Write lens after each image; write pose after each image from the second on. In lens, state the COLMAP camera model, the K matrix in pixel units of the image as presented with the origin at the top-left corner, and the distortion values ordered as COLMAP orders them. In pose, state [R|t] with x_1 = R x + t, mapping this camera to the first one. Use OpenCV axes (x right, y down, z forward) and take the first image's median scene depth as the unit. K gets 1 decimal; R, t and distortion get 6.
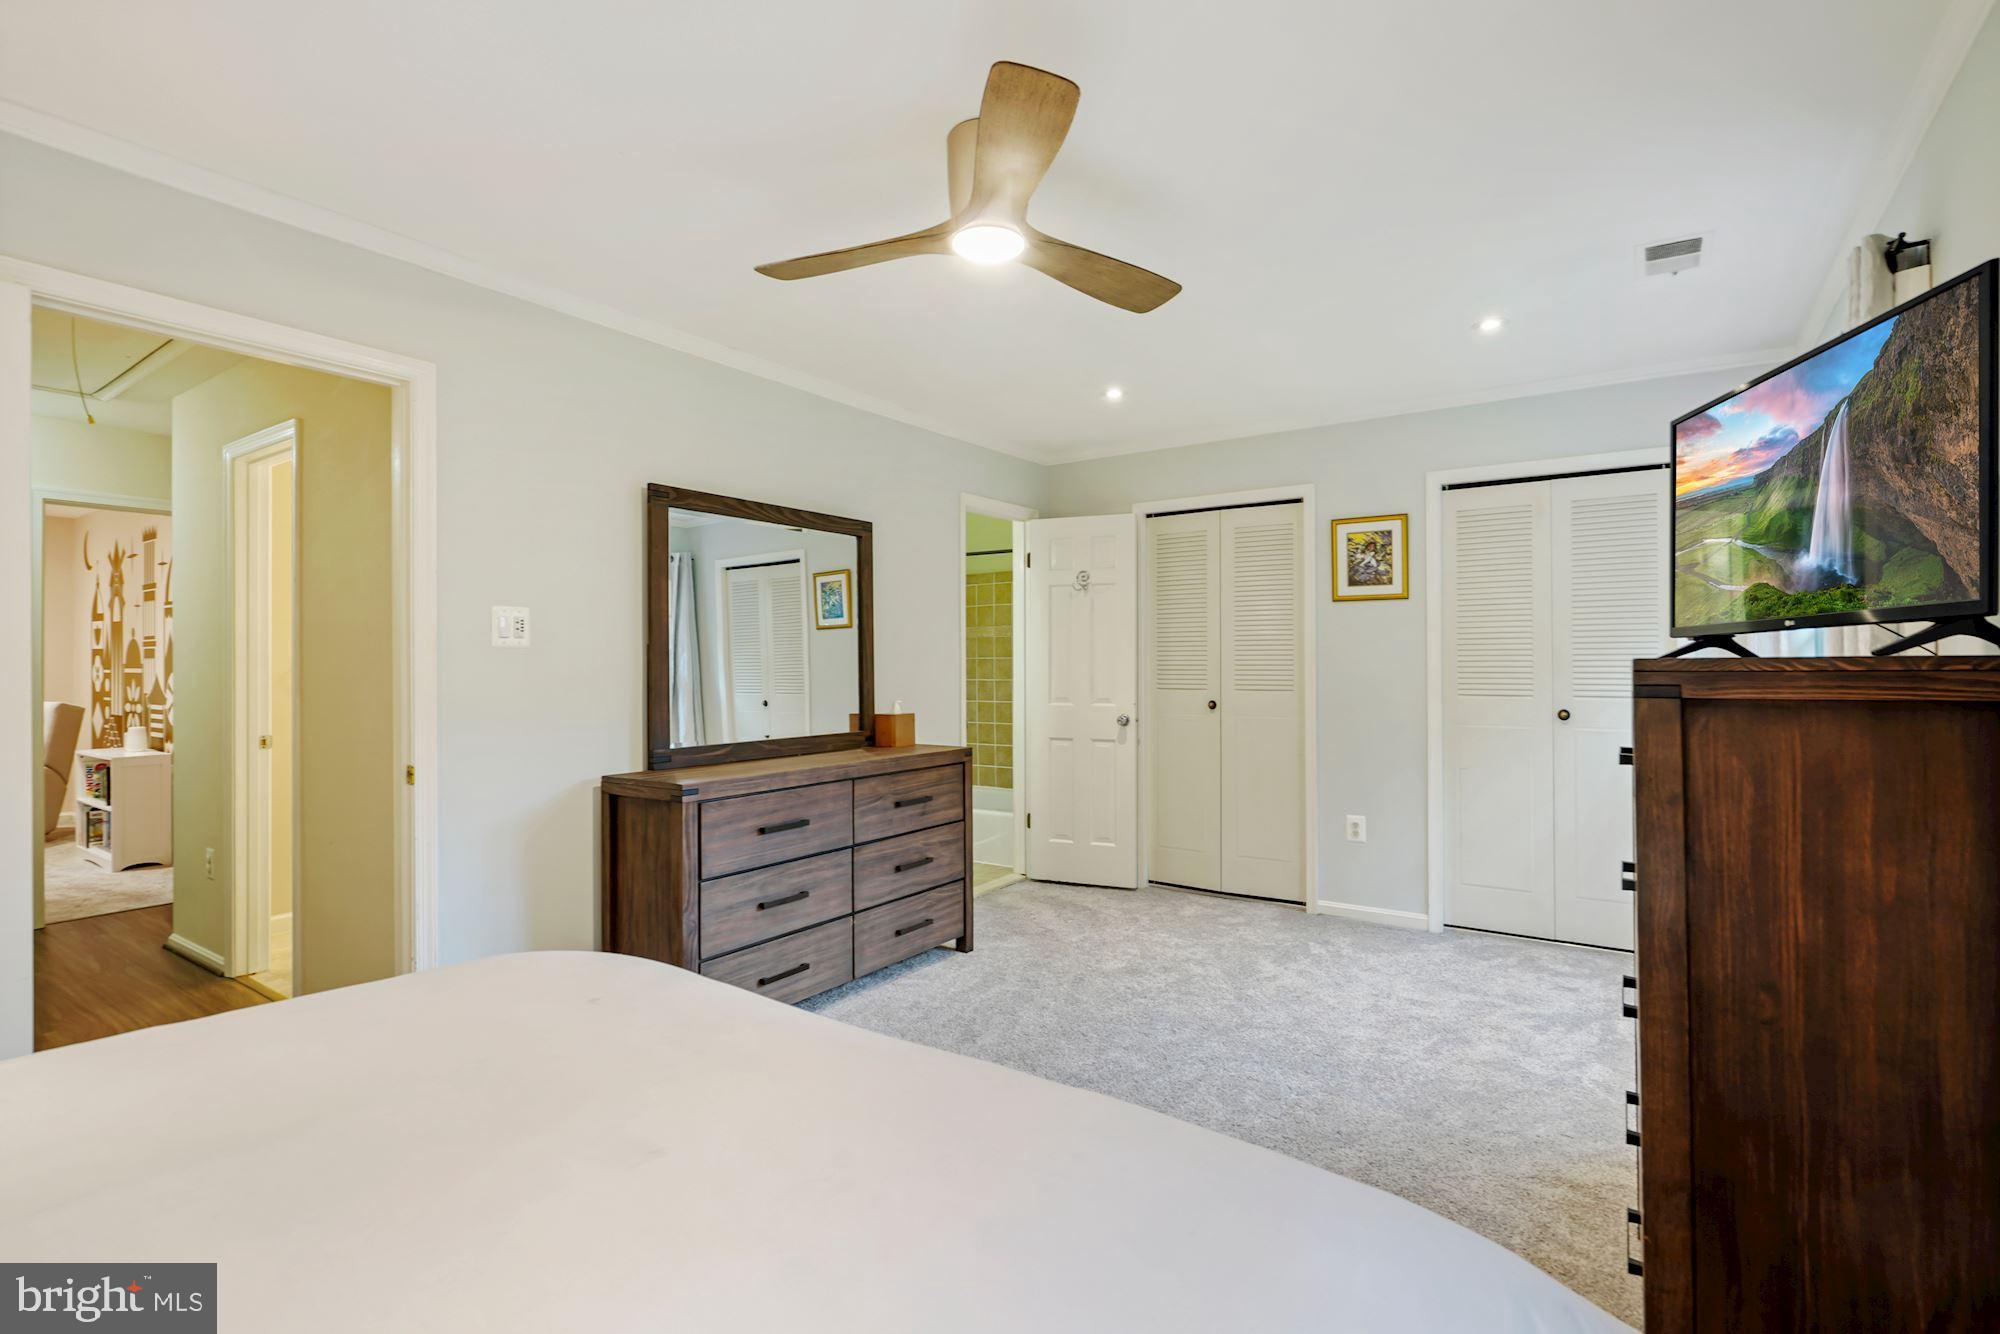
lens RADIAL K [[904.8, 0, 1019.8], [0, 904.8, 634.3], [0, 0, 1]] dist [-0.000670, 0.000155]
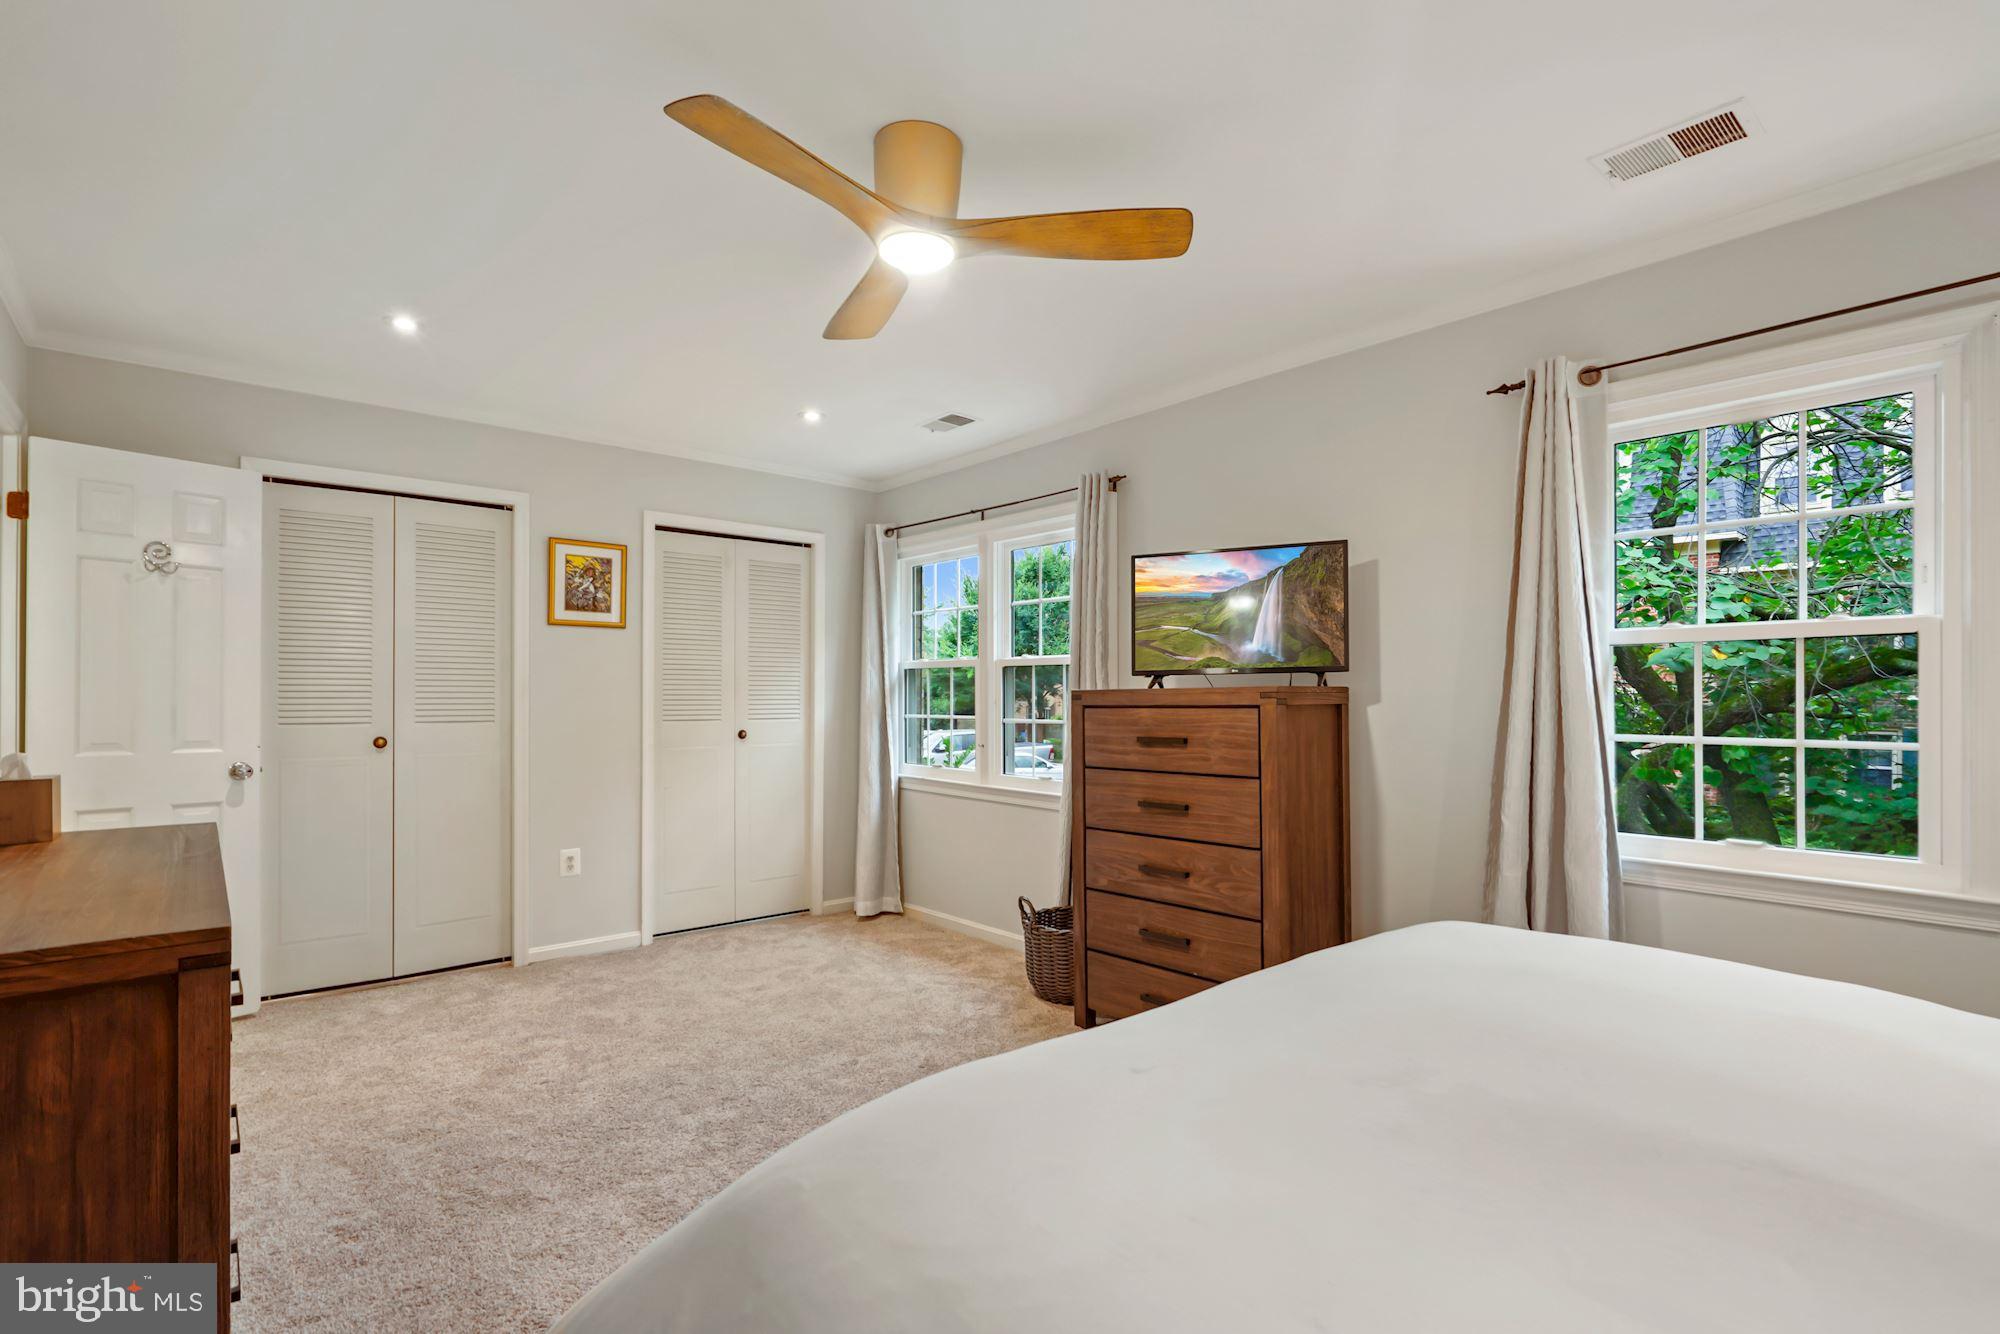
lens RADIAL K [[931.8, 0, 998.9], [0, 931.8, 669.0], [0, 0, 1]] dist [-0.000032, 0.000147]
pose [[0.274134, 0.029191, 0.961248, -0.572698], [-0.036678, 0.999129, -0.019881, 0.014816], [-0.960992, -0.029807, 0.274966, 0.364898]]
